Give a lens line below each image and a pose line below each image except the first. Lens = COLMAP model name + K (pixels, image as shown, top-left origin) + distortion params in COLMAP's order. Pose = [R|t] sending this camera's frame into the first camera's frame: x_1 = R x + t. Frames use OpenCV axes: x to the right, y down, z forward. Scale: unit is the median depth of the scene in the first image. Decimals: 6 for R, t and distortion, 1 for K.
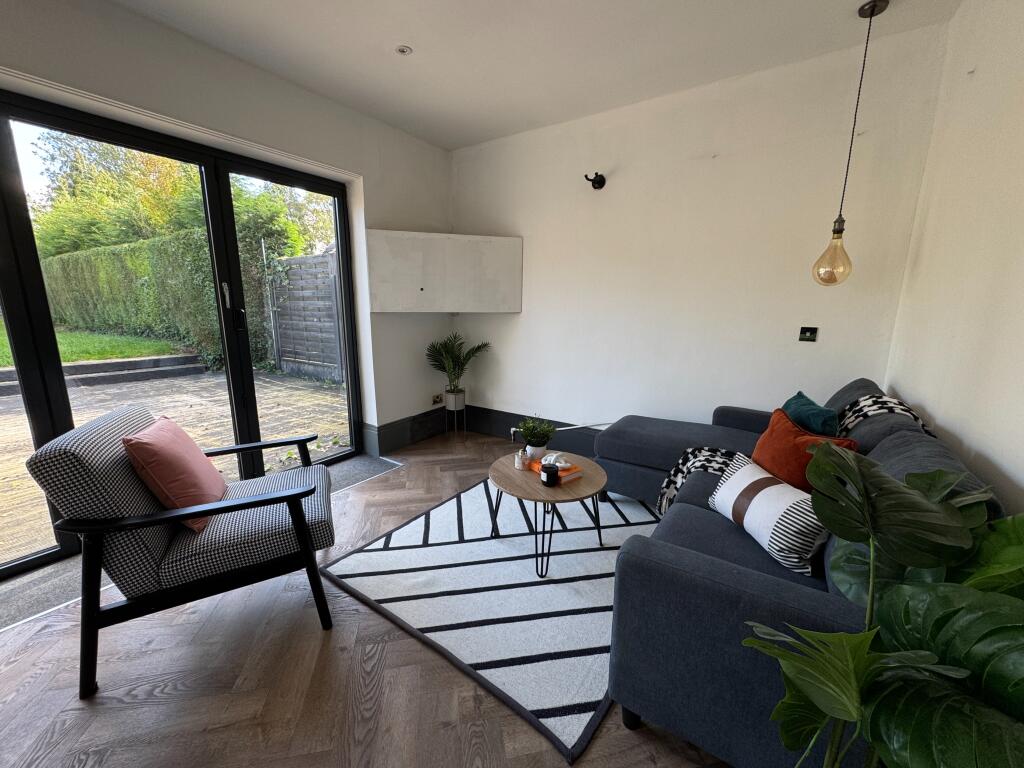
lens RADIAL K [[406.4, 0, 512.0], [0, 406.4, 384.0], [0, 0, 1]] dist [-0.000215, -0.000022]
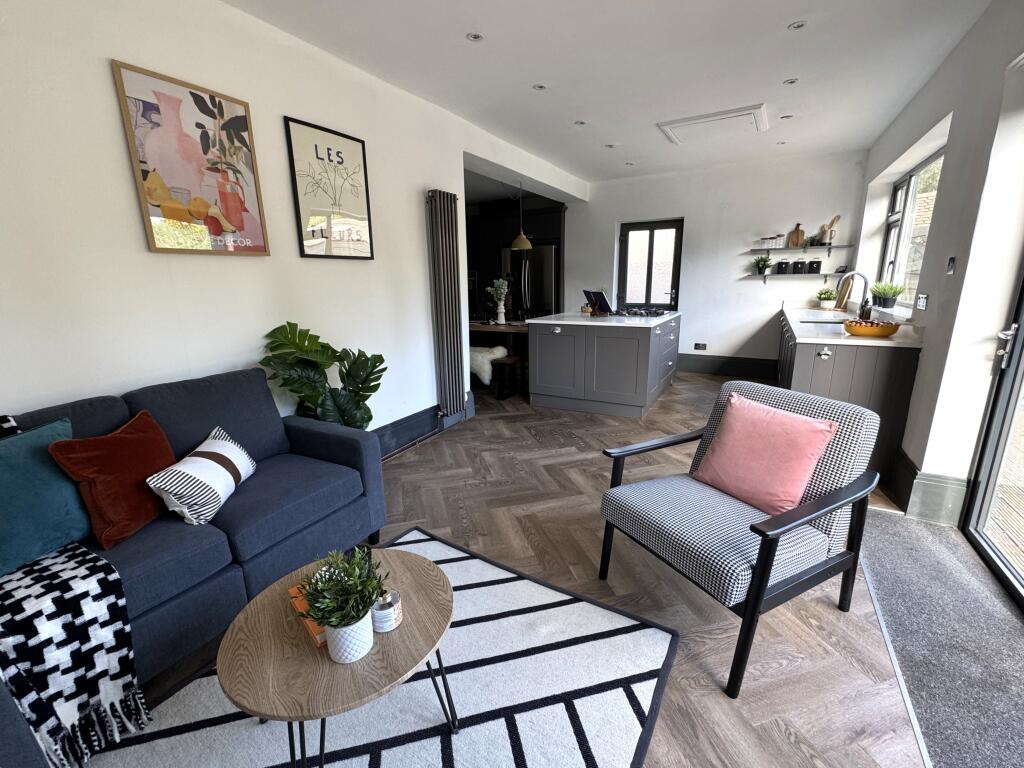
lens RADIAL K [[440.9, 0, 509.4], [0, 440.9, 381.2], [0, 0, 1]] dist [0.000268, 0.000396]
pose [[-0.998307, 0.022099, -0.053806, -0.082436], [-0.001840, 0.912559, 0.408941, -0.235772], [0.058139, 0.408348, -0.910973, 1.108024]]
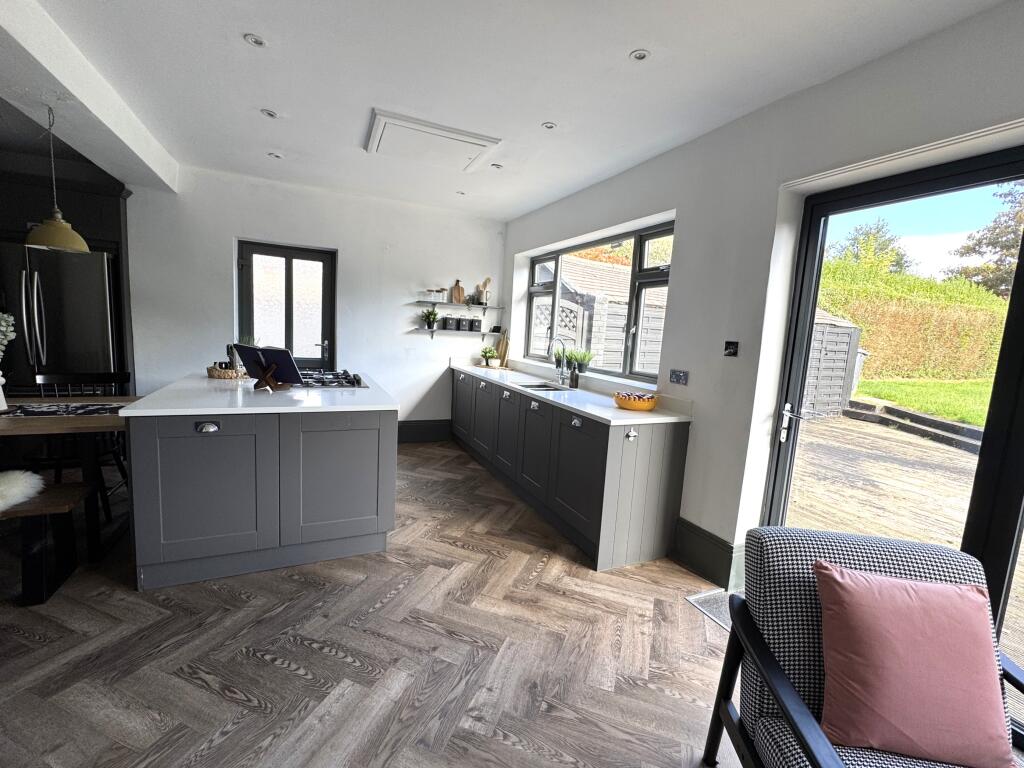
lens RADIAL K [[440.9, 0, 509.4], [0, 440.9, 381.2], [0, 0, 1]] dist [0.000268, 0.000396]
pose [[-0.523898, 0.064267, -0.849353, 0.041619], [-0.227546, 0.950351, 0.212264, -0.123351], [0.820825, 0.304472, -0.483263, 0.404738]]
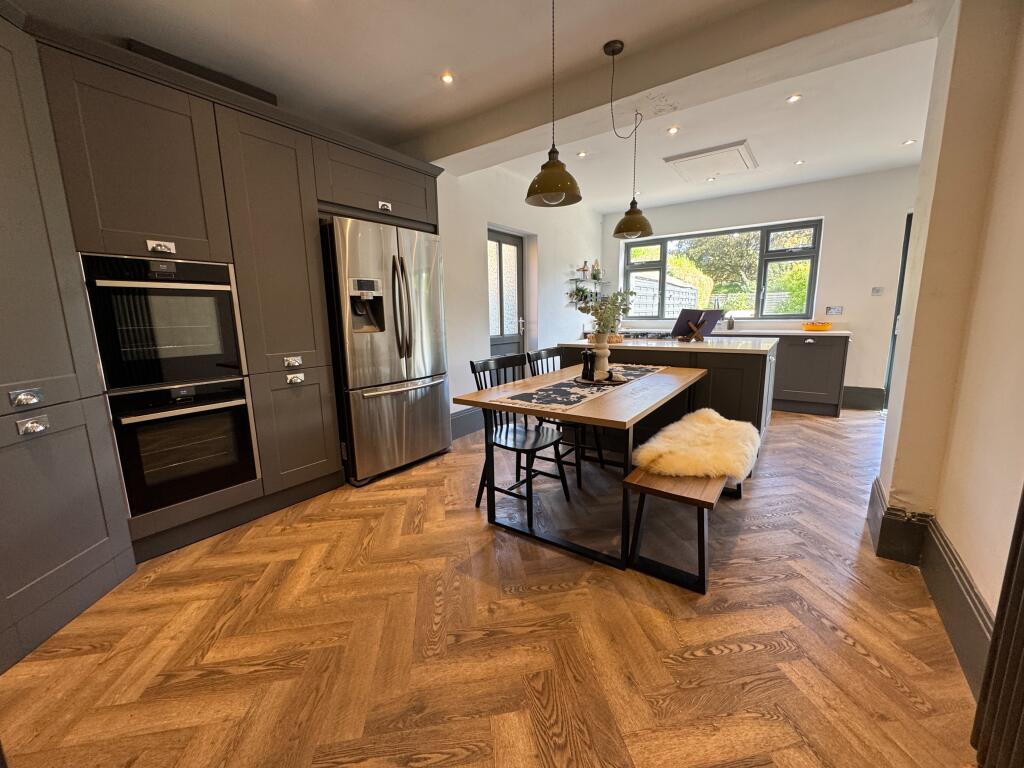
lens RADIAL K [[406.4, 0, 512.0], [0, 406.4, 384.0], [0, 0, 1]] dist [-0.000215, -0.000022]
pose [[-0.034574, 0.166100, -0.985503, 0.742729], [-0.177006, 0.969485, 0.169610, 0.233147], [0.983602, 0.180304, -0.004119, -0.997190]]
